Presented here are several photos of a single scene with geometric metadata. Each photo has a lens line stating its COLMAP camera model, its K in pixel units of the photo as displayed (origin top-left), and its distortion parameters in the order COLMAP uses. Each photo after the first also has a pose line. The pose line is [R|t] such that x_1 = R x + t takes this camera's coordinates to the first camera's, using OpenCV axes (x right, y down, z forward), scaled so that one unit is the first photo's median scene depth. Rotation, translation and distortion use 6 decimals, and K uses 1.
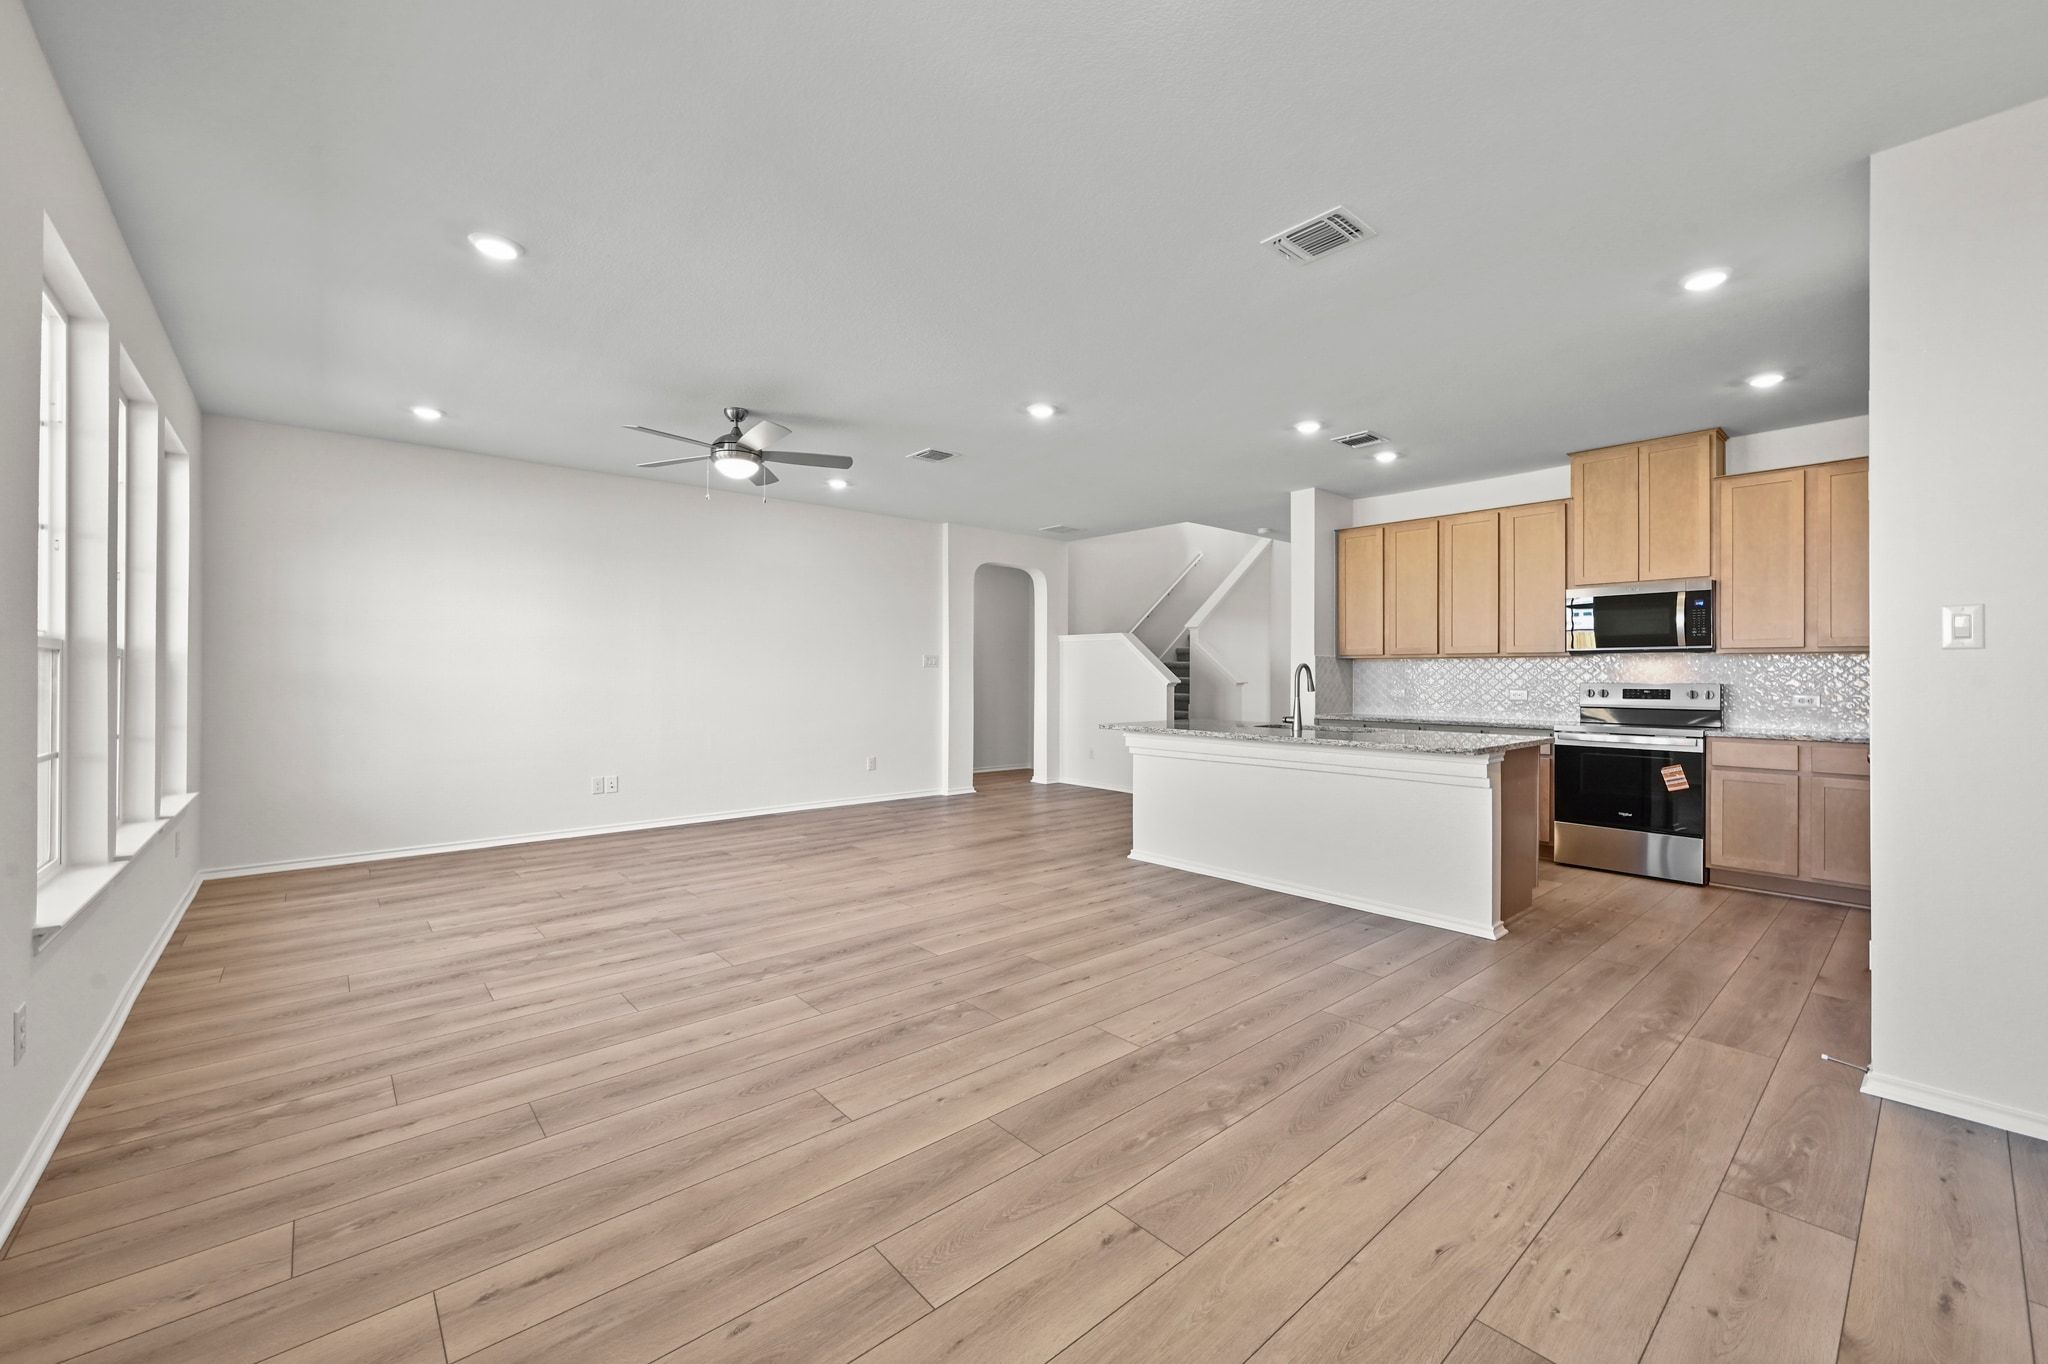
lens RADIAL K [[812.8, 0, 1017.9], [0, 812.8, 684.8], [0, 0, 1]] dist [-0.002834, 0.002032]
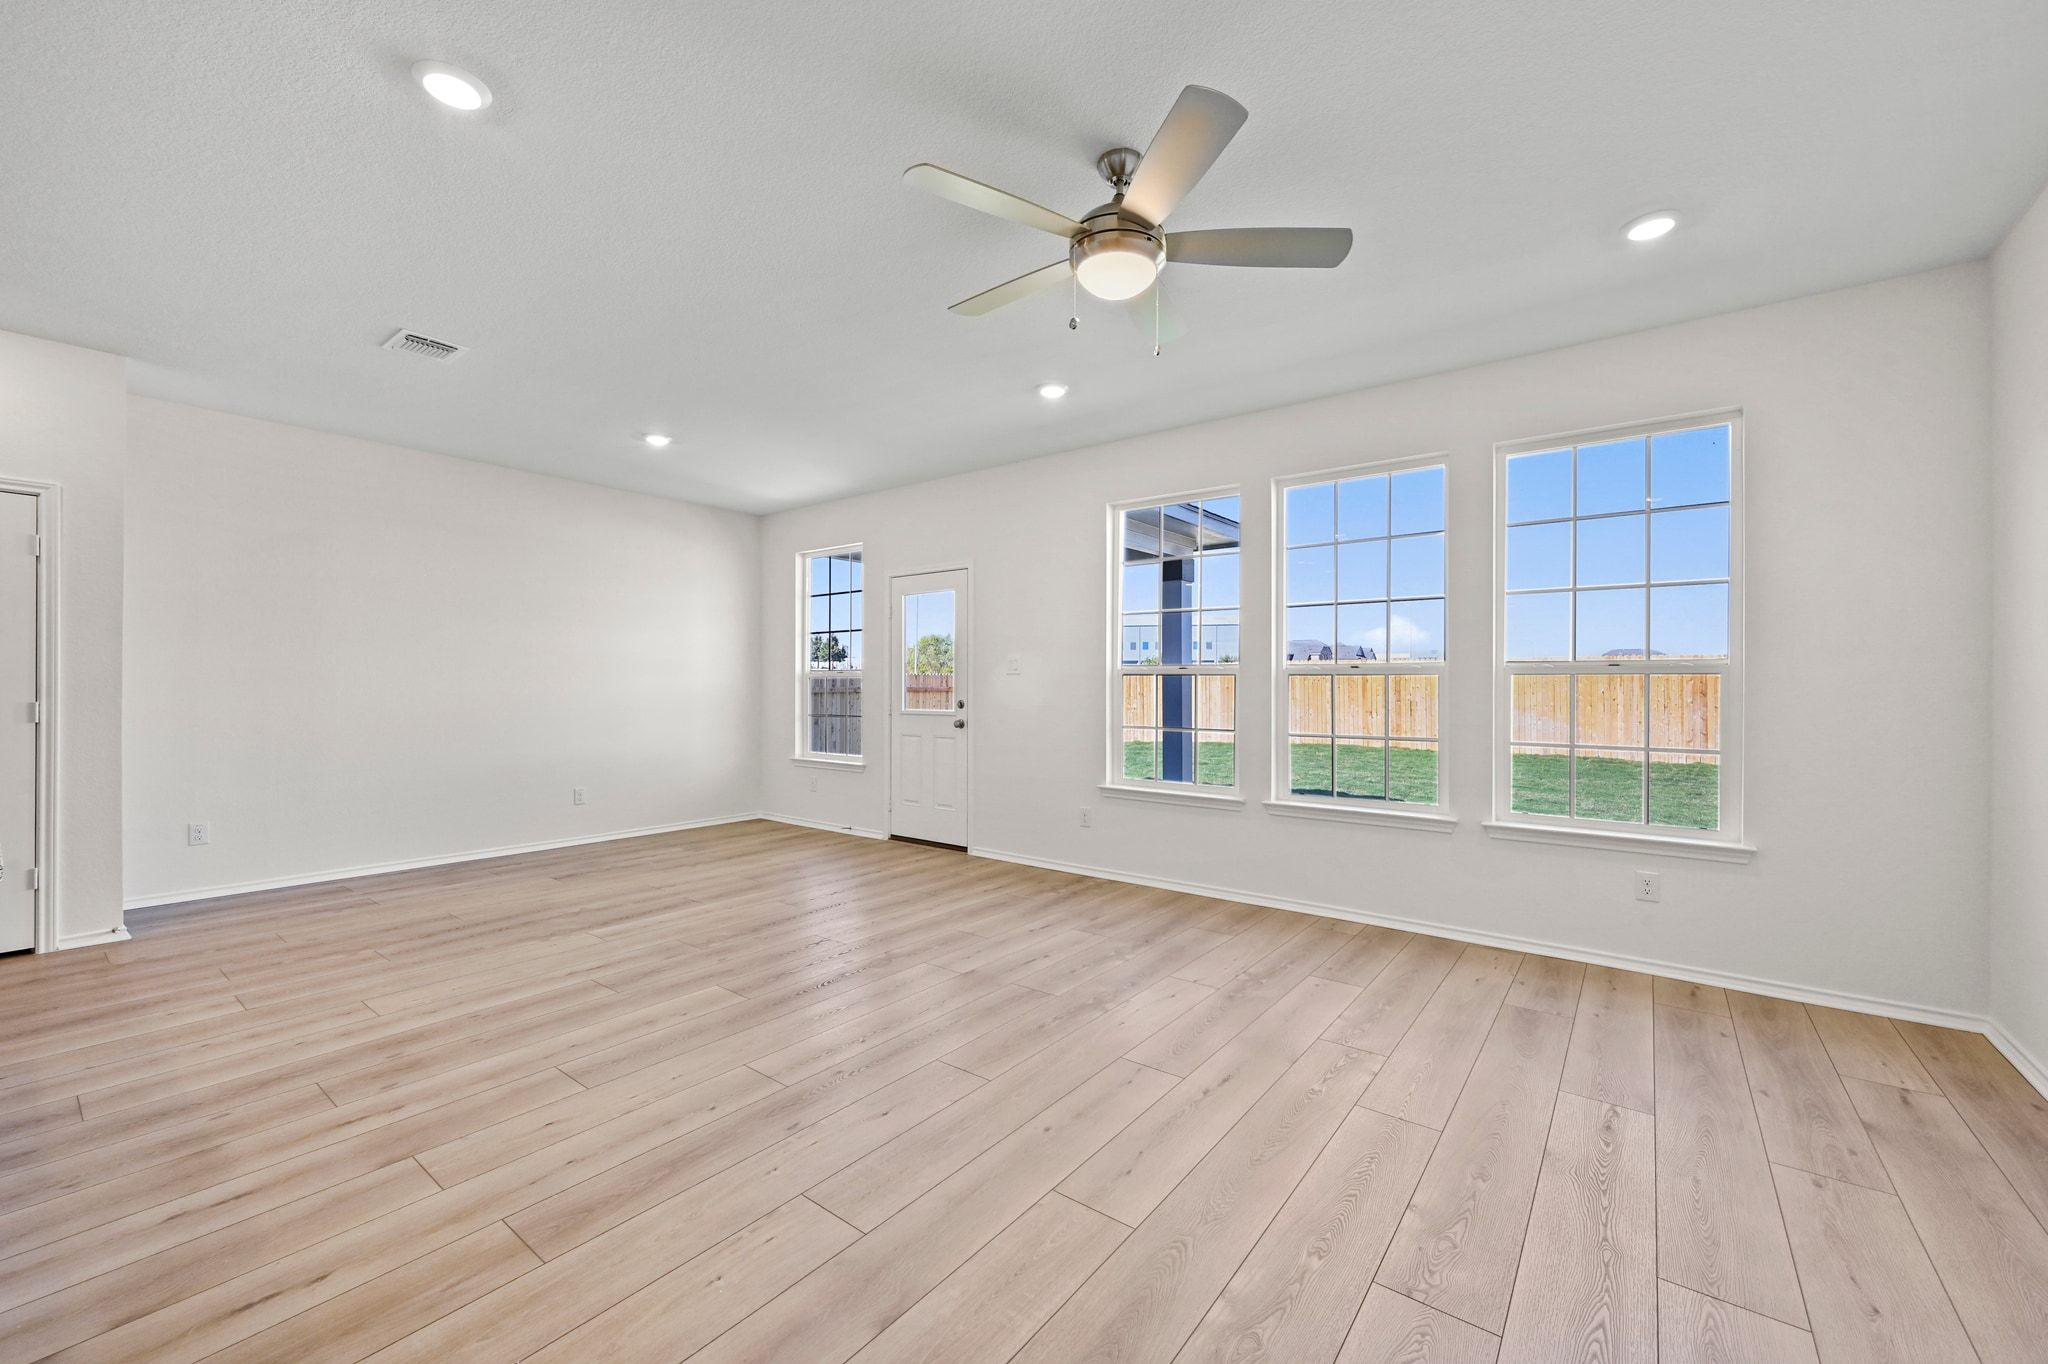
lens RADIAL K [[812.8, 0, 1023.1], [0, 812.8, 684.9], [0, 0, 1]] dist [-0.002834, 0.002032]
pose [[-0.979717, -0.005783, -0.200303, -0.294504], [-0.007756, 0.999929, 0.009068, -0.025894], [0.200236, 0.010437, -0.979692, 2.299215]]
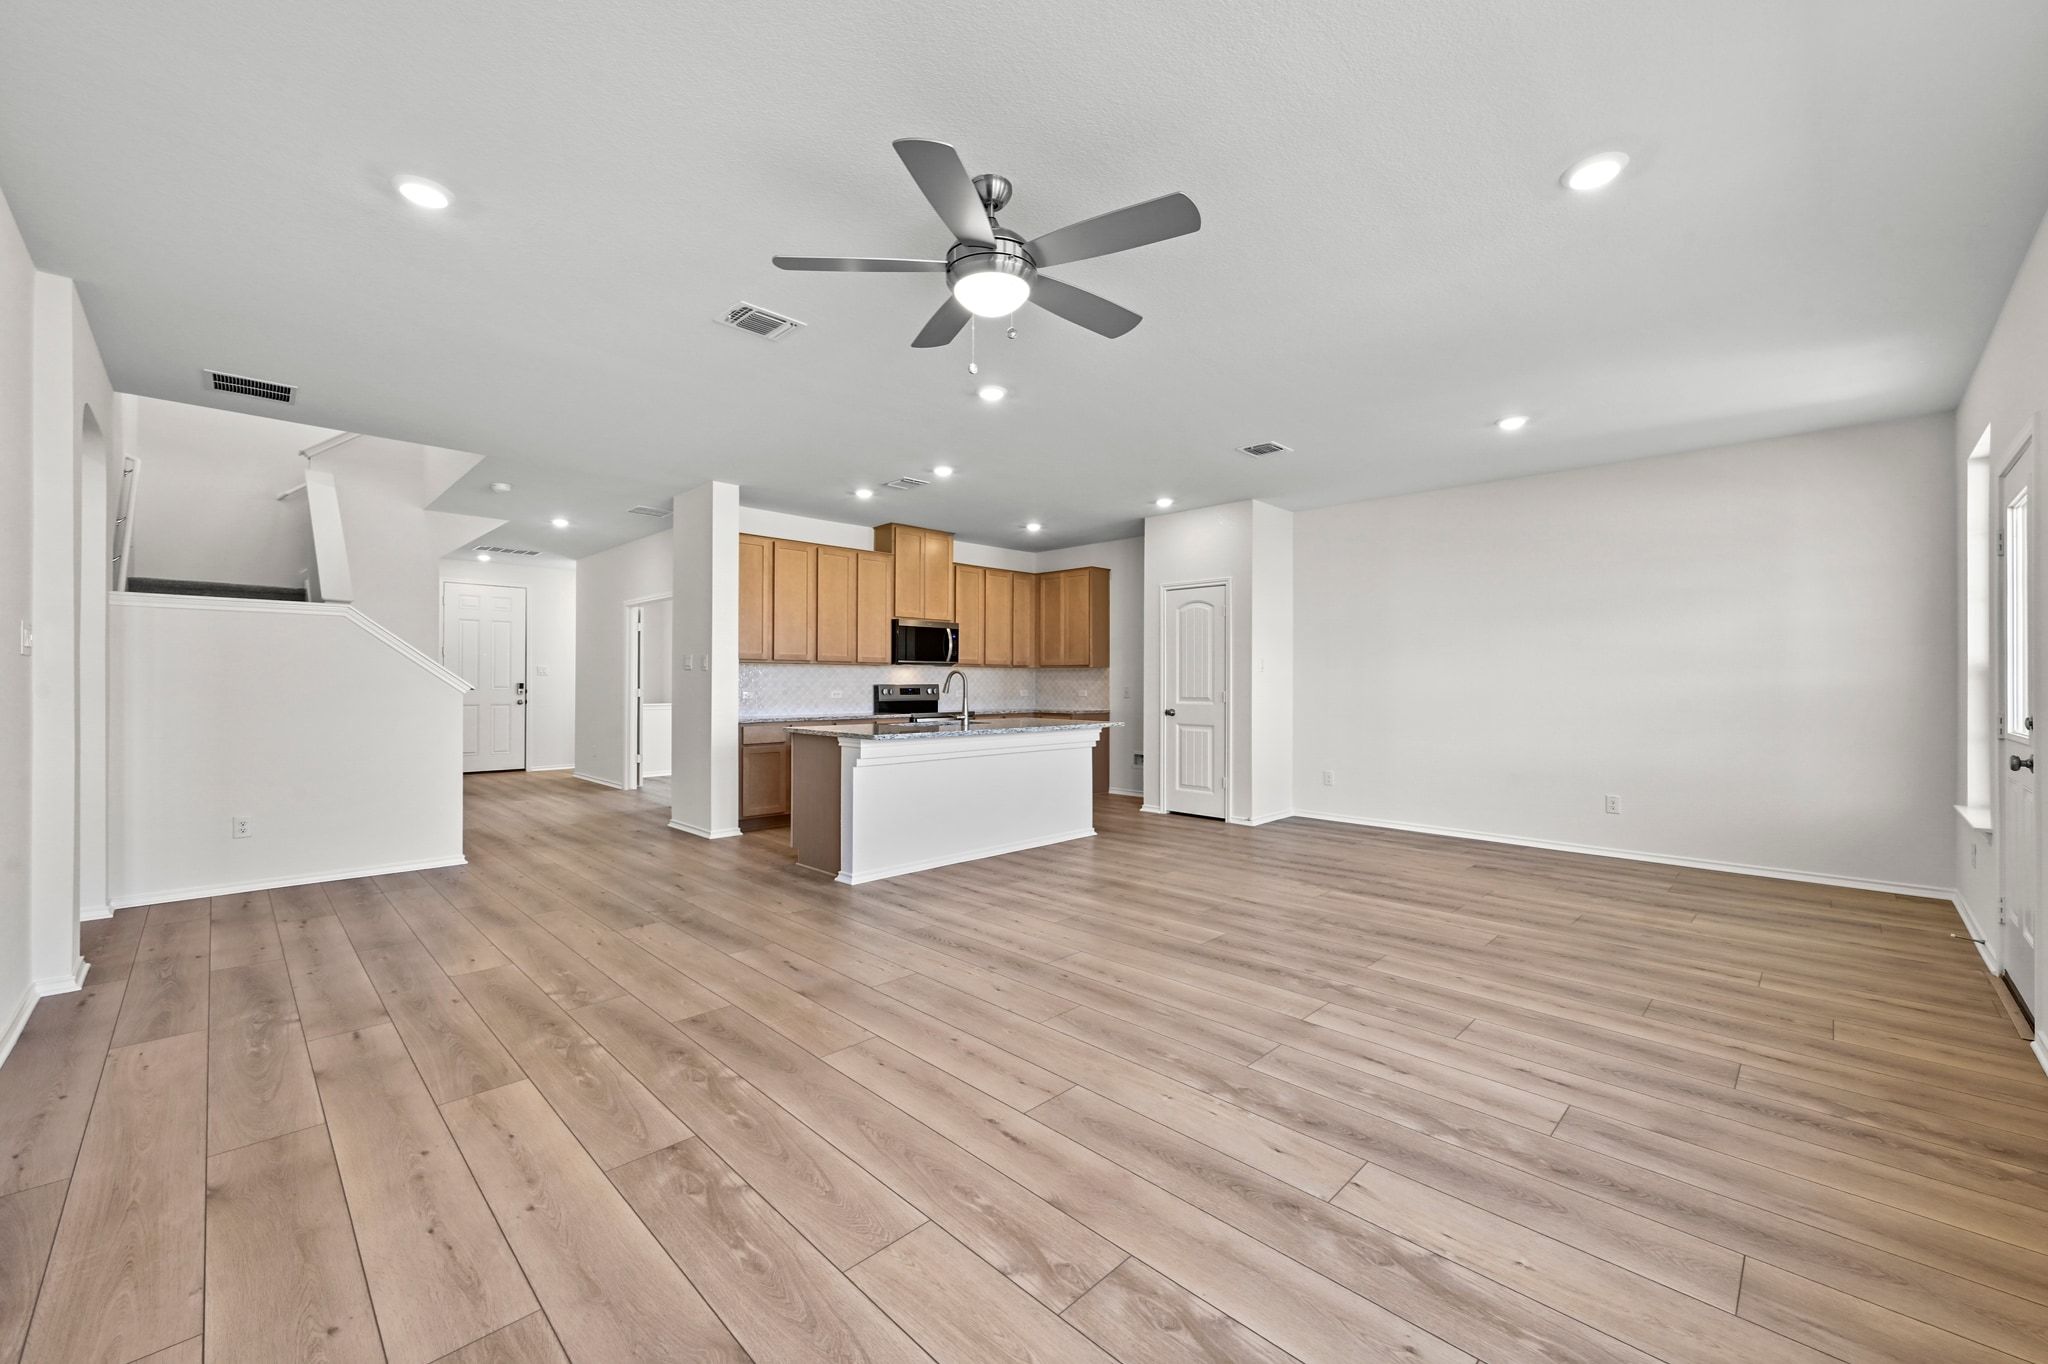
lens RADIAL K [[812.8, 0, 1030.4], [0, 812.8, 677.9], [0, 0, 1]] dist [-0.002834, 0.002032]
pose [[-0.078774, 0.001243, 0.996892, -1.377388], [0.007360, 0.999973, -0.000665, -0.020415], [-0.996865, 0.007285, -0.078781, 1.571831]]
